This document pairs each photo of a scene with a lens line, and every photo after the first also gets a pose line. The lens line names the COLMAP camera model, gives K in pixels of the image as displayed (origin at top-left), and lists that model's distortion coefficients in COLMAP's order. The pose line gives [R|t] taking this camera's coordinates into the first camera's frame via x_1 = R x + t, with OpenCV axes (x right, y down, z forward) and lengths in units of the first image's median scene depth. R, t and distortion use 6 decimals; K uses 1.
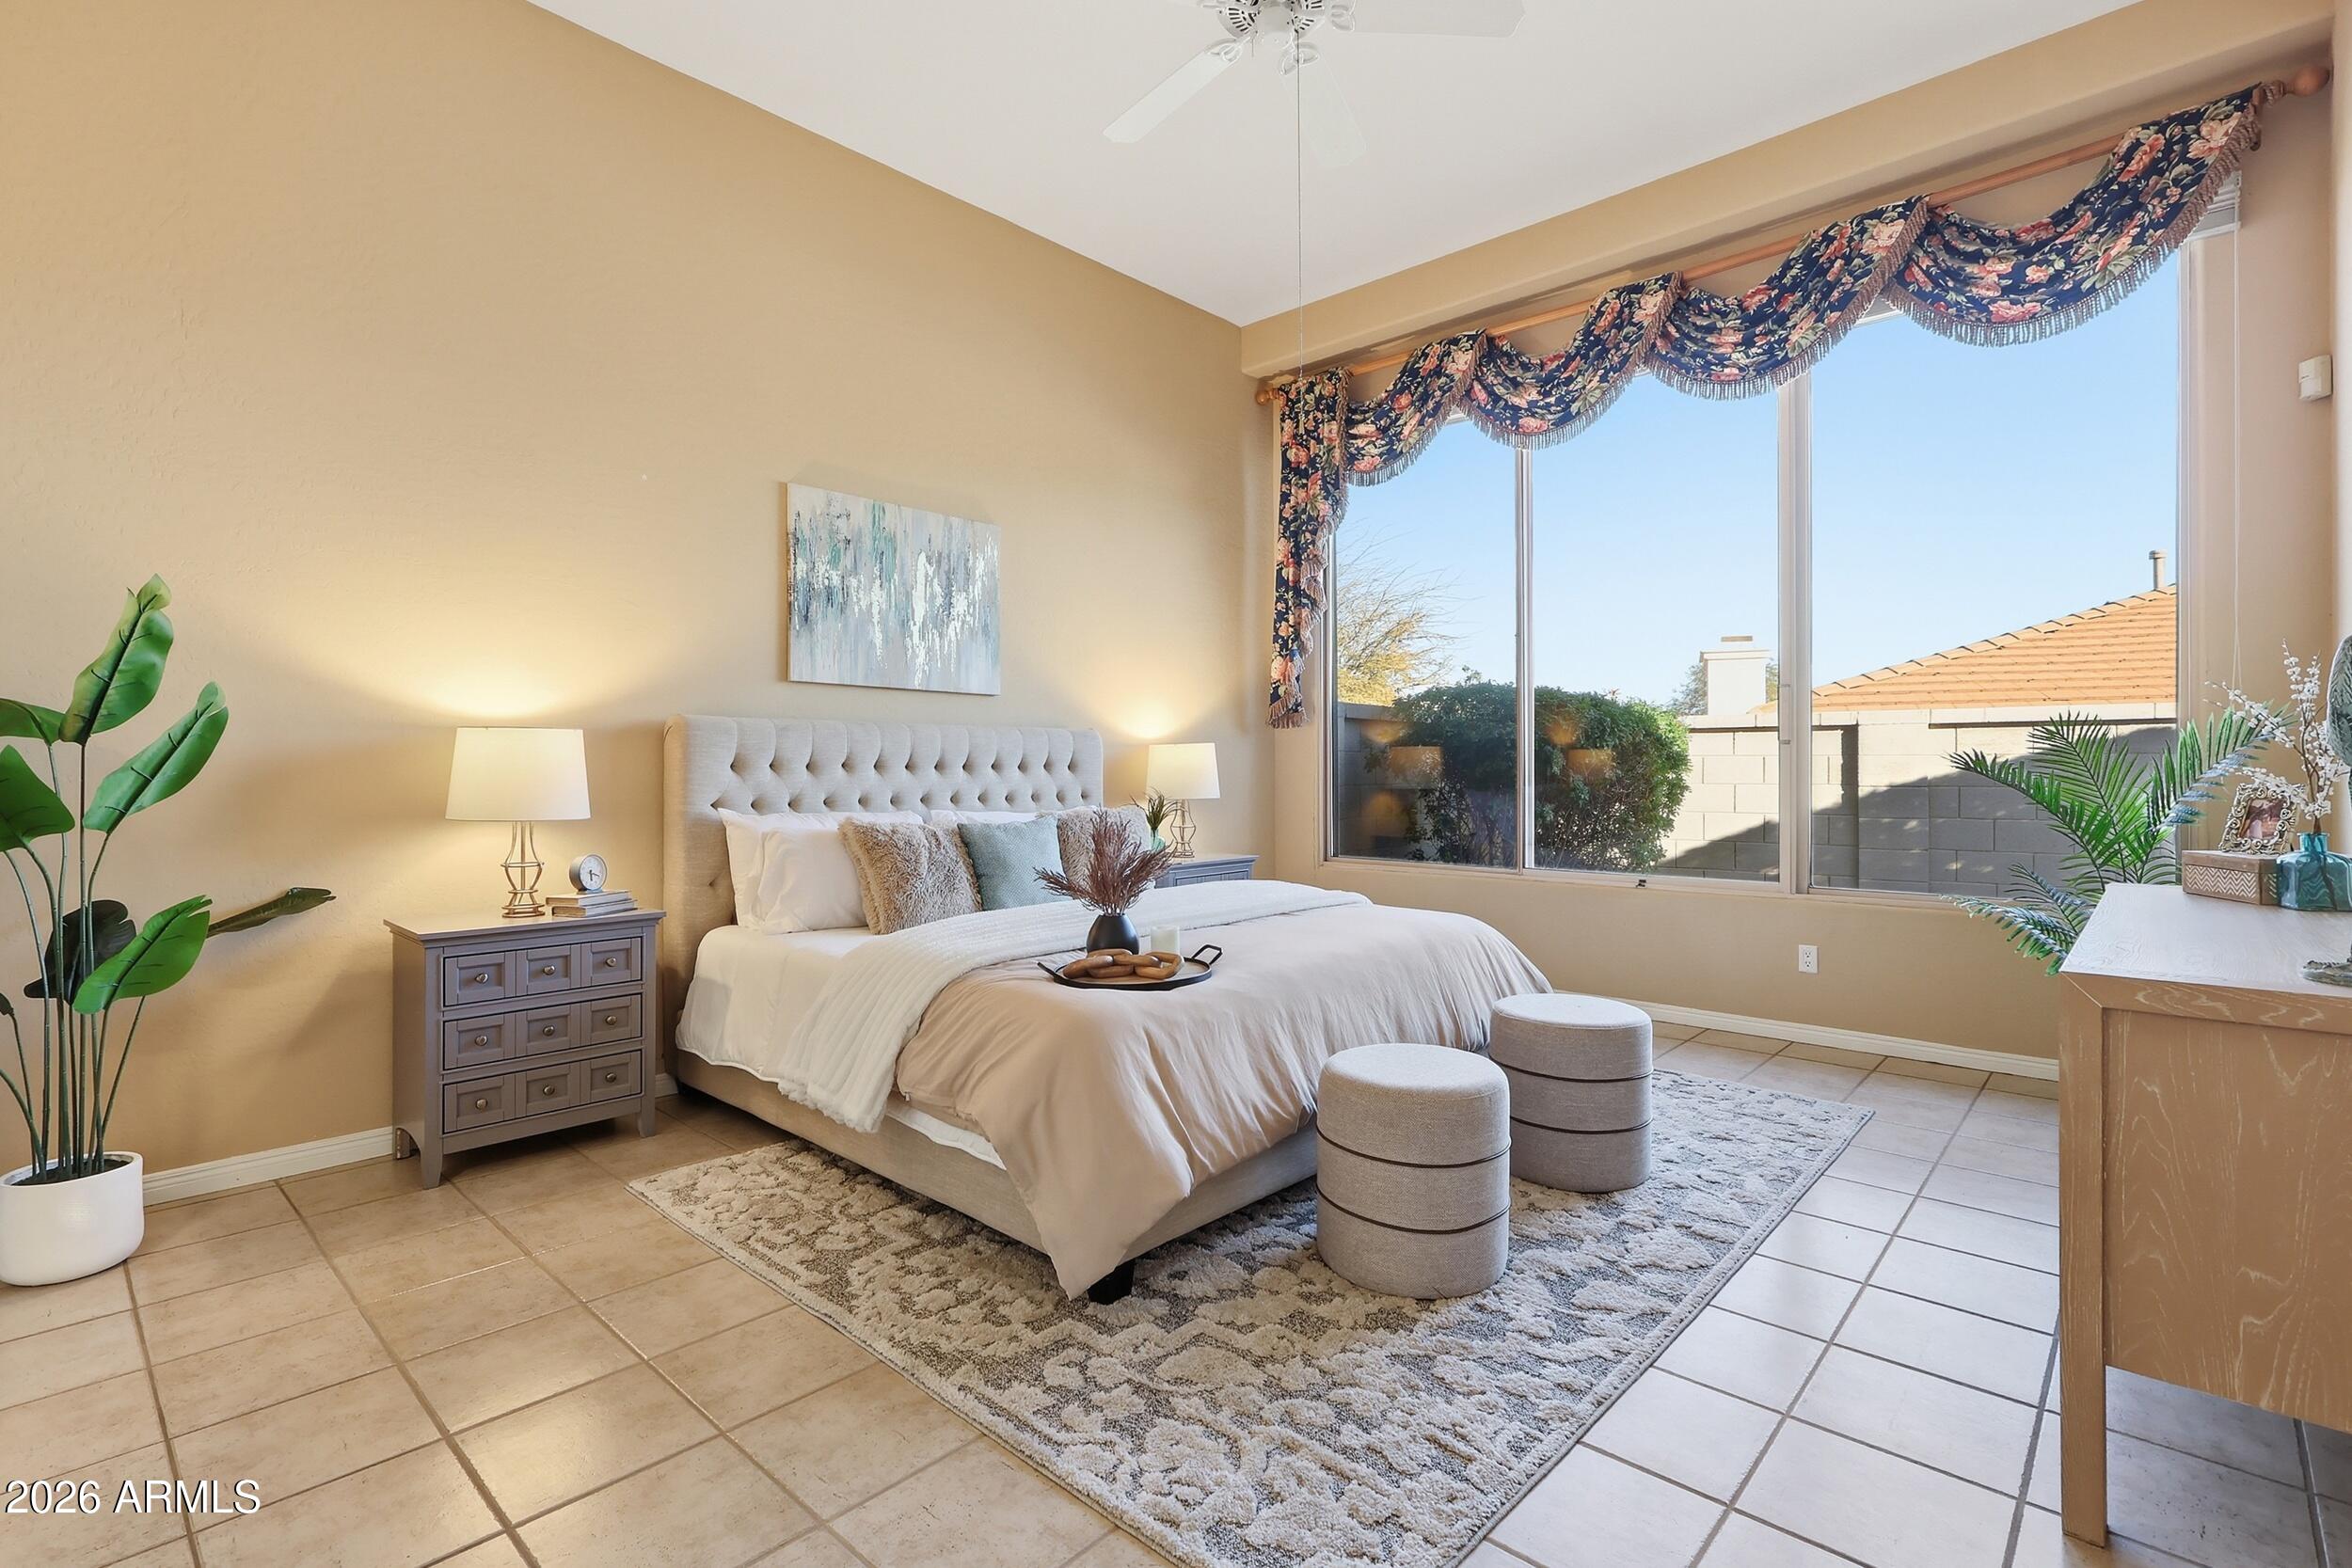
lens RADIAL K [[1086.0, 0, 1172.9], [0, 1086.0, 777.5], [0, 0, 1]] dist [-0.002676, -0.000936]
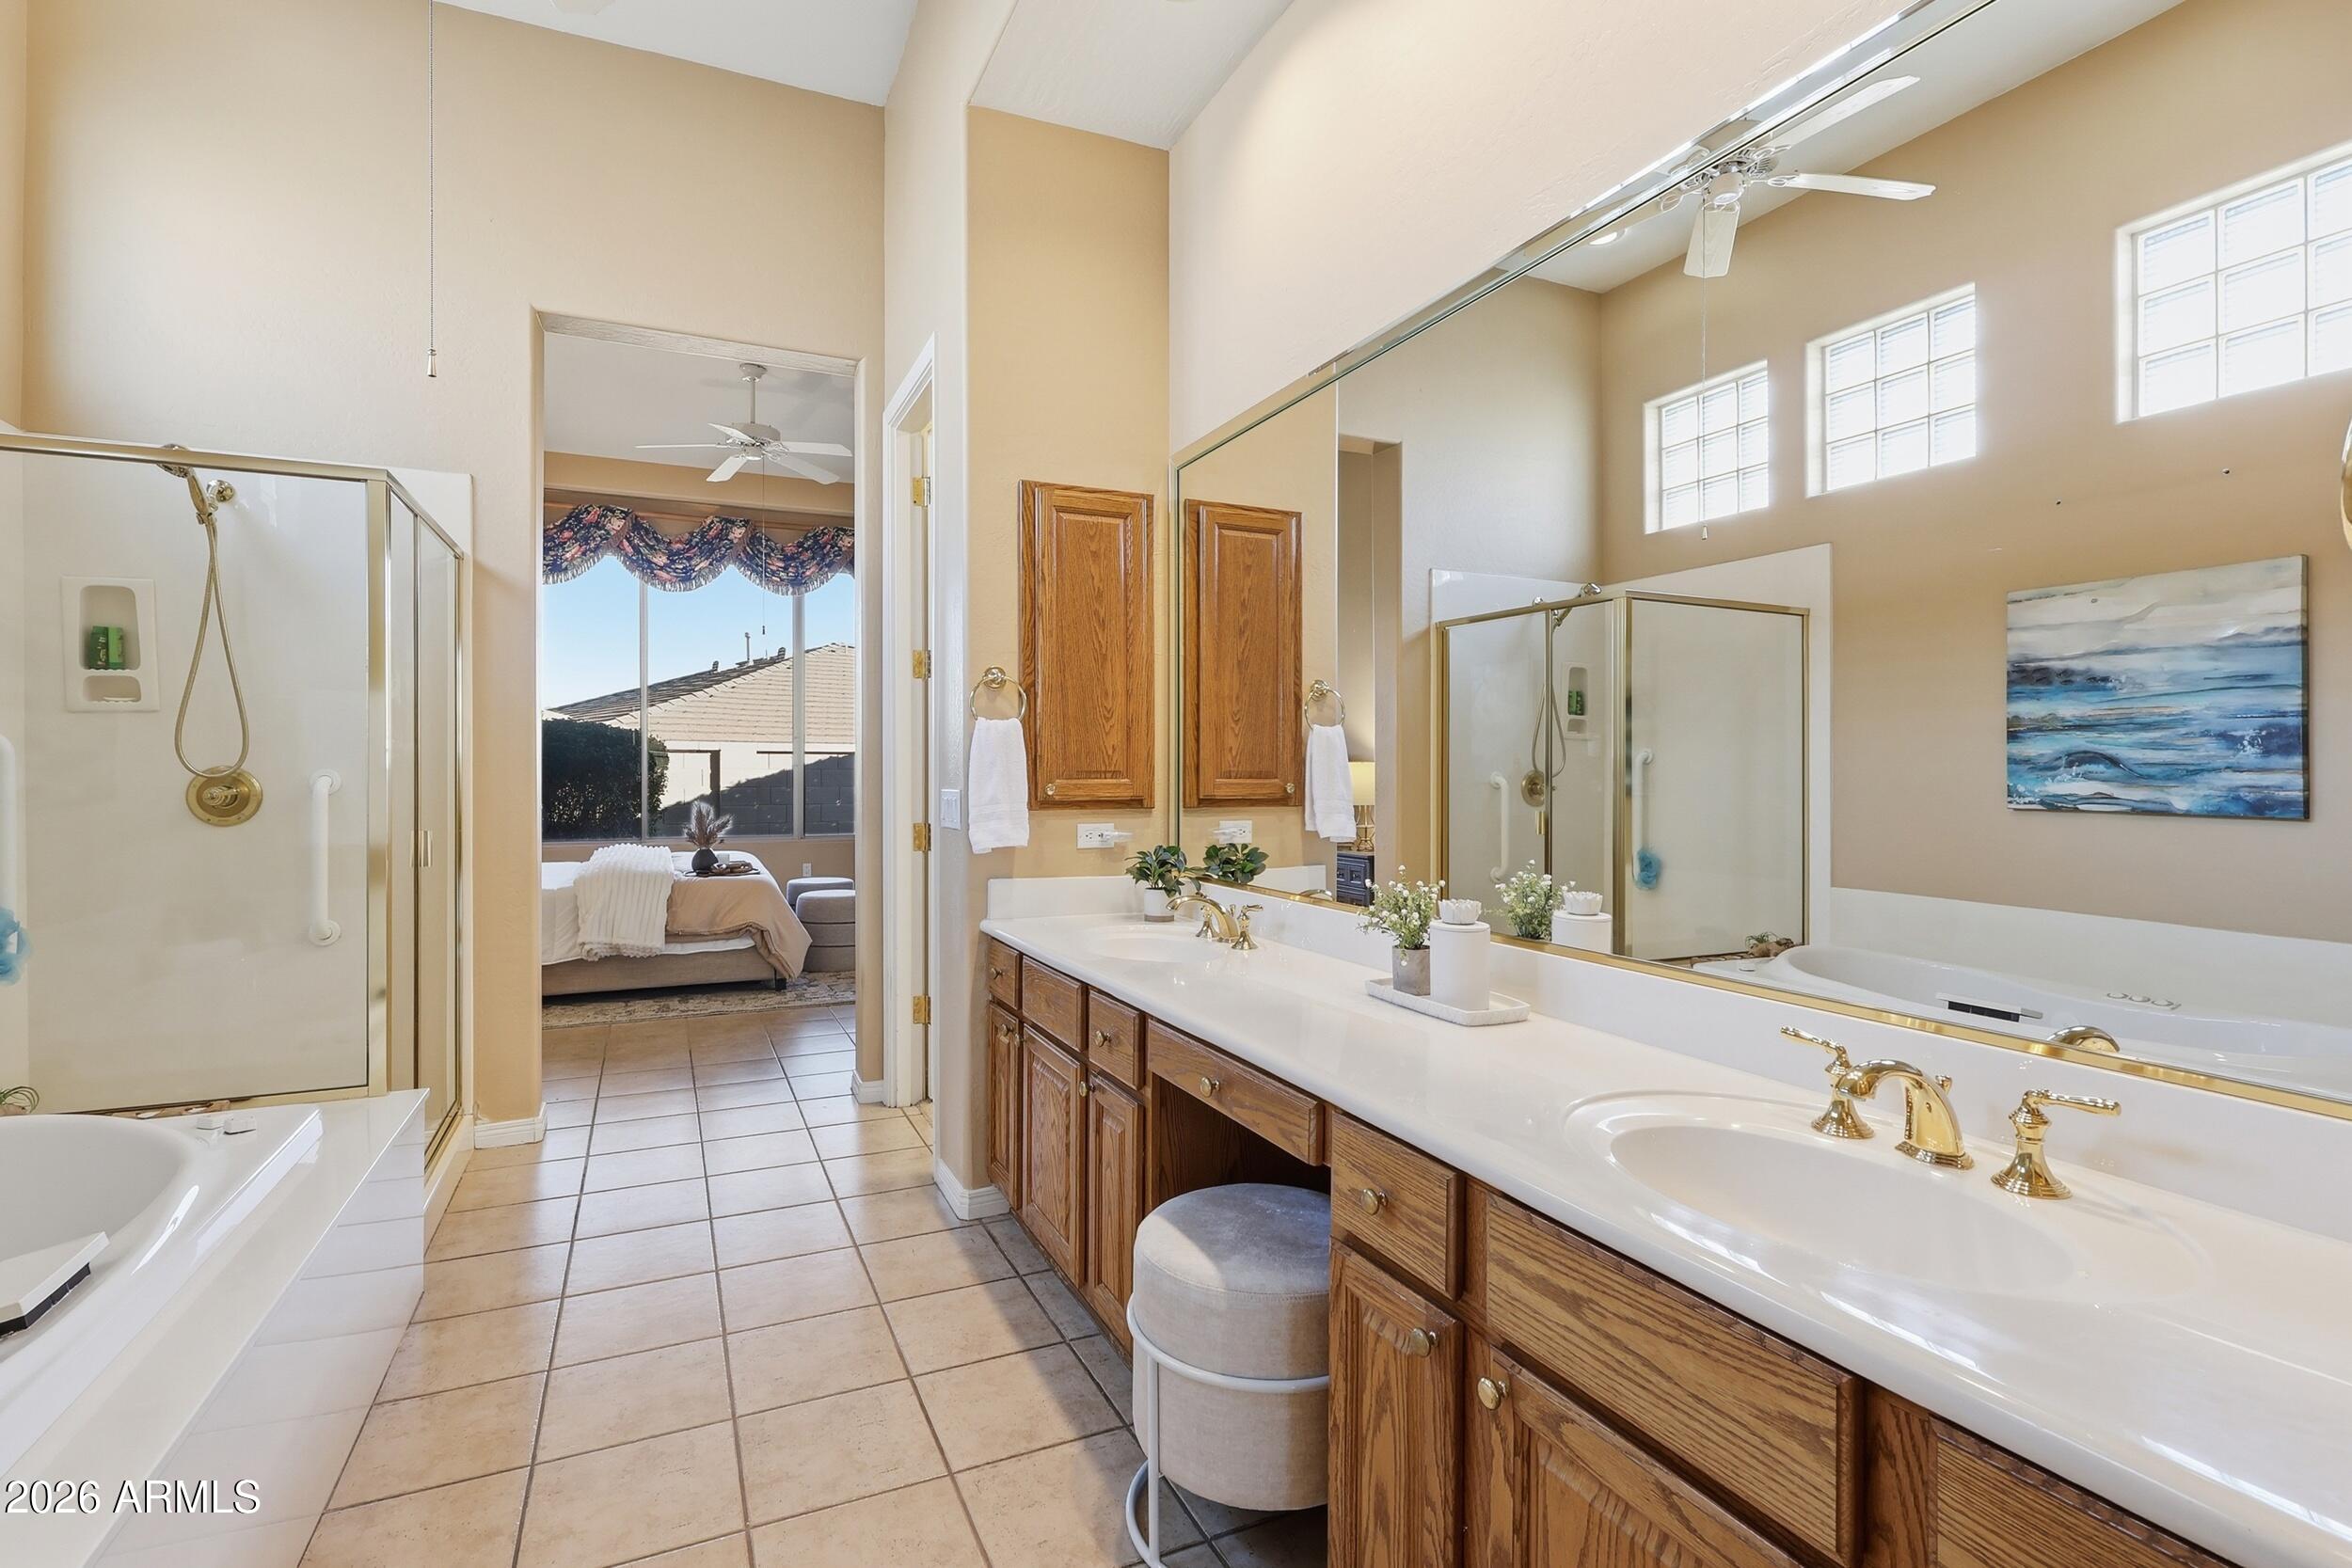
lens RADIAL K [[1086.0, 0, 1170.2], [0, 1086.0, 779.2], [0, 0, 1]] dist [-0.002676, -0.000936]
pose [[0.370015, -0.002775, 0.929022, -0.952009], [0.003528, 0.999993, 0.001582, -0.007554], [-0.929019, 0.002692, 0.370022, -0.362075]]
